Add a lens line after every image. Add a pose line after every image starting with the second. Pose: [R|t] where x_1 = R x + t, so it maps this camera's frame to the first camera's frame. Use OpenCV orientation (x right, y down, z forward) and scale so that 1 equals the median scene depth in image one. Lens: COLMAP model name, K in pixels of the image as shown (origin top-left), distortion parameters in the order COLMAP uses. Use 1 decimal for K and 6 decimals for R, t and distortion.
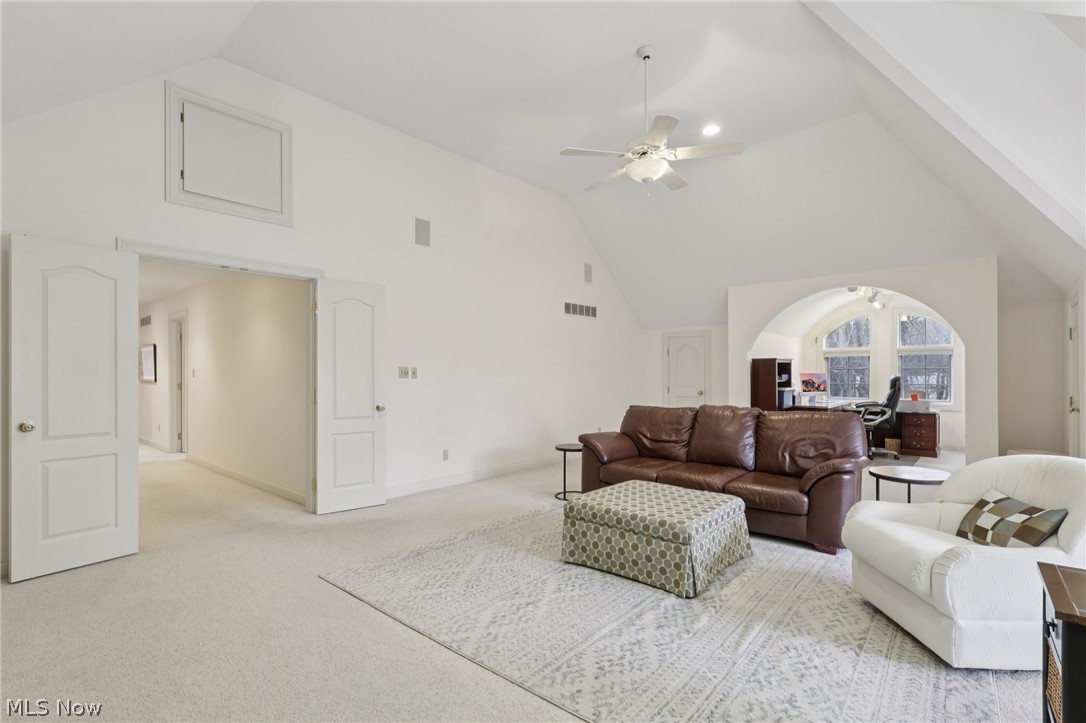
lens RADIAL K [[512.1, 0, 546.0], [0, 512.1, 369.0], [0, 0, 1]] dist [-0.001877, -0.000253]
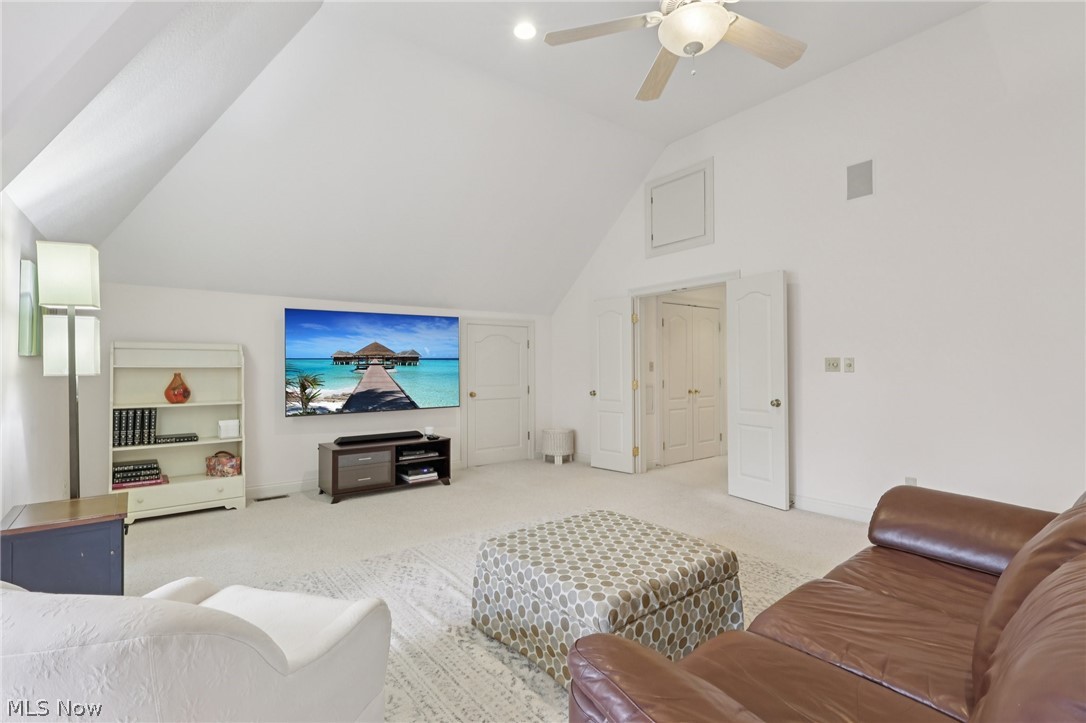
lens RADIAL K [[512.1, 0, 546.4], [0, 512.1, 363.2], [0, 0, 1]] dist [-0.001877, -0.000253]
pose [[-0.212404, -0.005613, -0.977166, 0.761652], [0.015579, 0.999837, -0.009130, 0.005865], [0.977058, -0.017163, -0.212282, 0.890219]]
